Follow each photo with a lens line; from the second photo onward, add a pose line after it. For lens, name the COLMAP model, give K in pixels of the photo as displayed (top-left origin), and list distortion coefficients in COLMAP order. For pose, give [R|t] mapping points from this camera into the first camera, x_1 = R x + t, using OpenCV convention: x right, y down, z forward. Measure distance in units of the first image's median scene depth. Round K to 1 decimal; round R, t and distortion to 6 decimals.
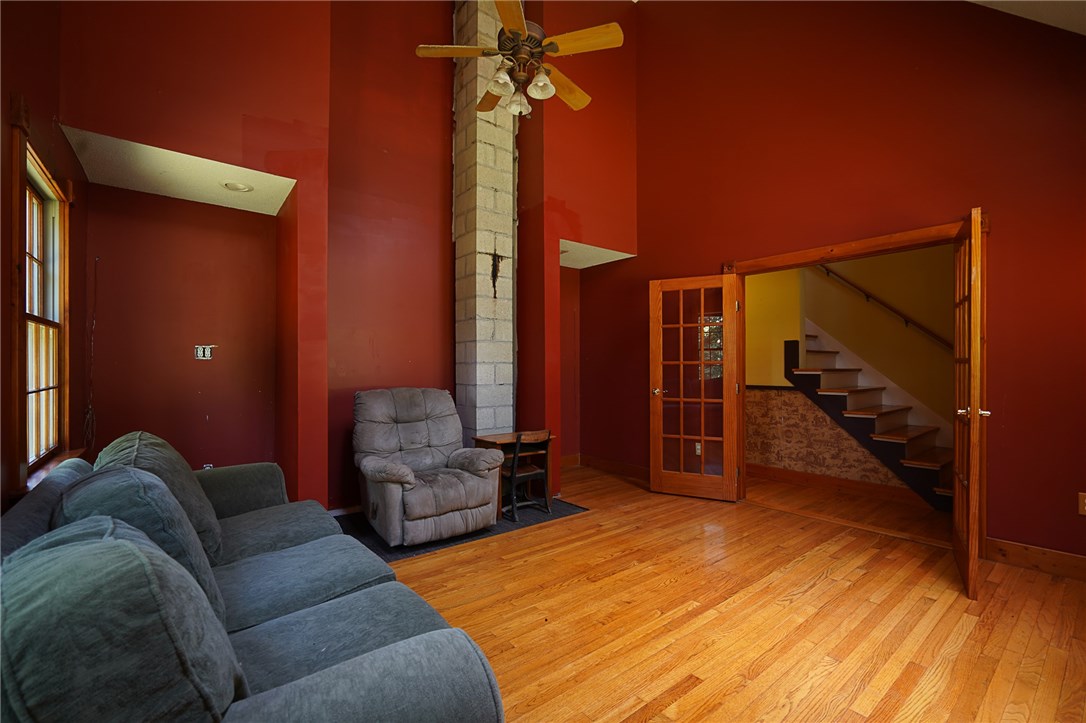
lens RADIAL K [[472.4, 0, 540.7], [0, 472.4, 362.9], [0, 0, 1]] dist [-0.017411, 0.003781]
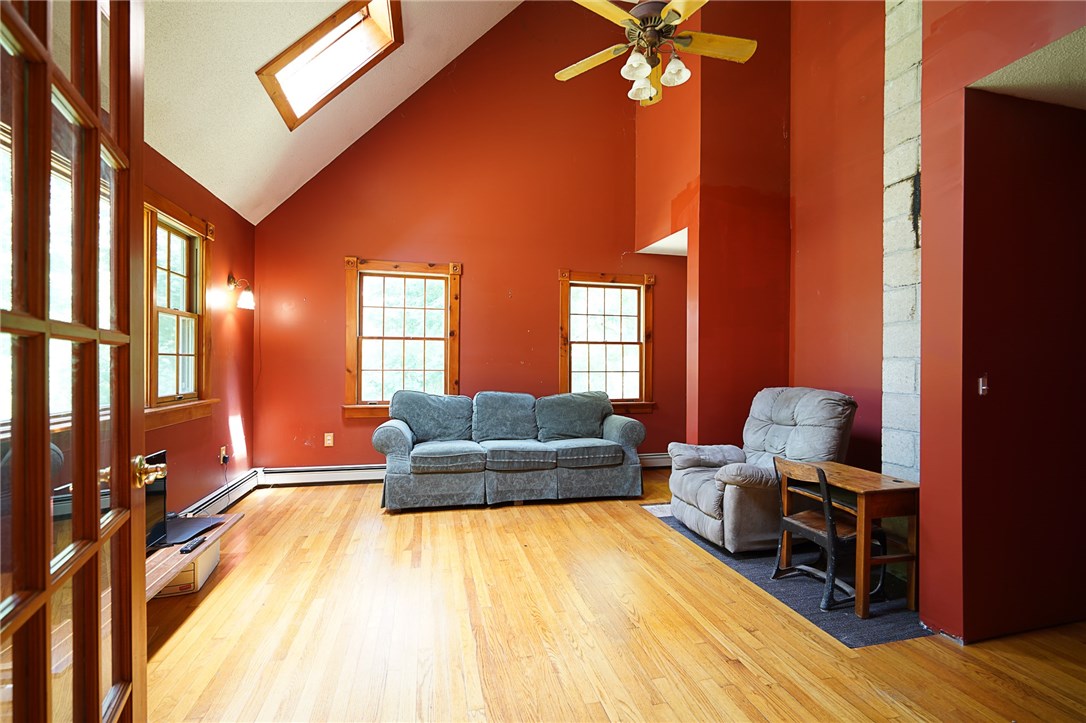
lens RADIAL K [[472.4, 0, 541.4], [0, 472.4, 363.8], [0, 0, 1]] dist [-0.017411, 0.003781]
pose [[-0.421172, 0.000203, -0.906981, 0.802916], [-0.002913, 0.999995, 0.001576, 0.009313], [0.906976, 0.003305, -0.421169, 1.048637]]
